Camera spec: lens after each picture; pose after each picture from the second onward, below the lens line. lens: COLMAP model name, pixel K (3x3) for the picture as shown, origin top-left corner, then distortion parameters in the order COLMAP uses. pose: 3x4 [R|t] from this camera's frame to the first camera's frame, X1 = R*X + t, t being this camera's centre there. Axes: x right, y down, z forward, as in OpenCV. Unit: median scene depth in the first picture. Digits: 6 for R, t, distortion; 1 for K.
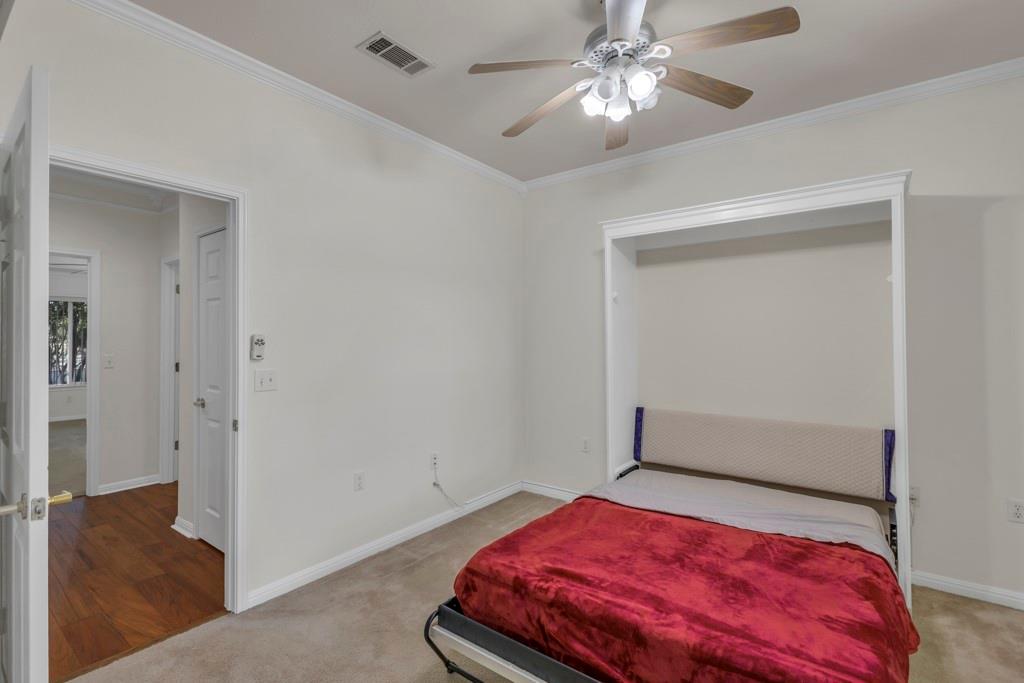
lens RADIAL K [[470.7, 0, 506.9], [0, 470.7, 335.8], [0, 0, 1]] dist [0.007978, -0.002104]
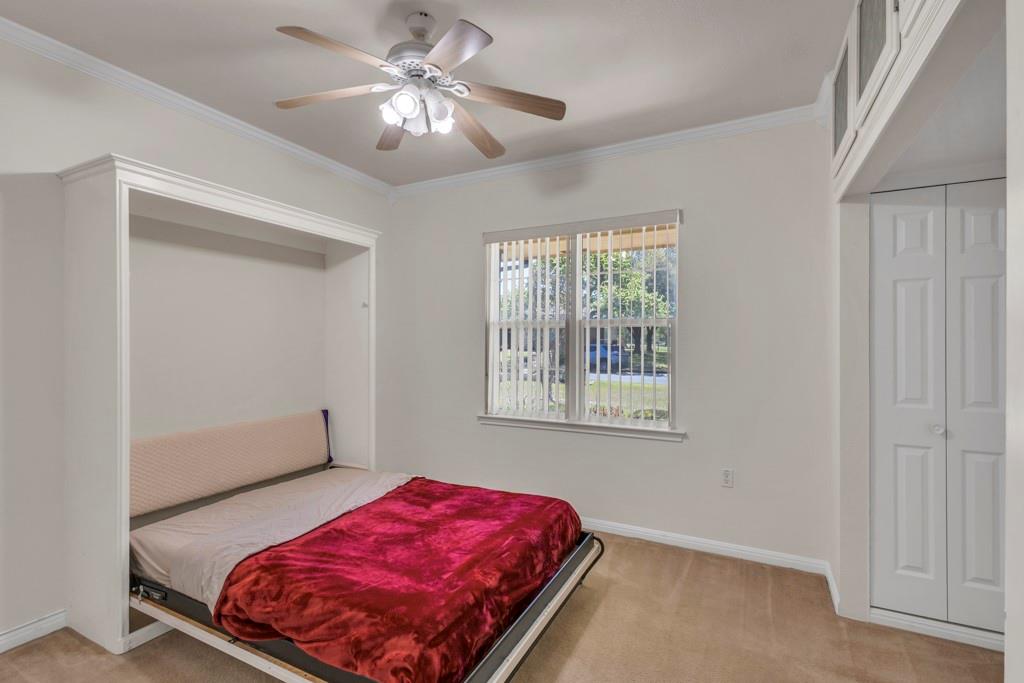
lens RADIAL K [[470.7, 0, 514.3], [0, 470.7, 341.6], [0, 0, 1]] dist [0.007978, -0.002104]
pose [[-0.183270, 0.001582, 0.983061, -0.780770], [-0.011864, 0.999922, -0.003821, 0.002875], [-0.982991, -0.012363, -0.183237, 0.911918]]
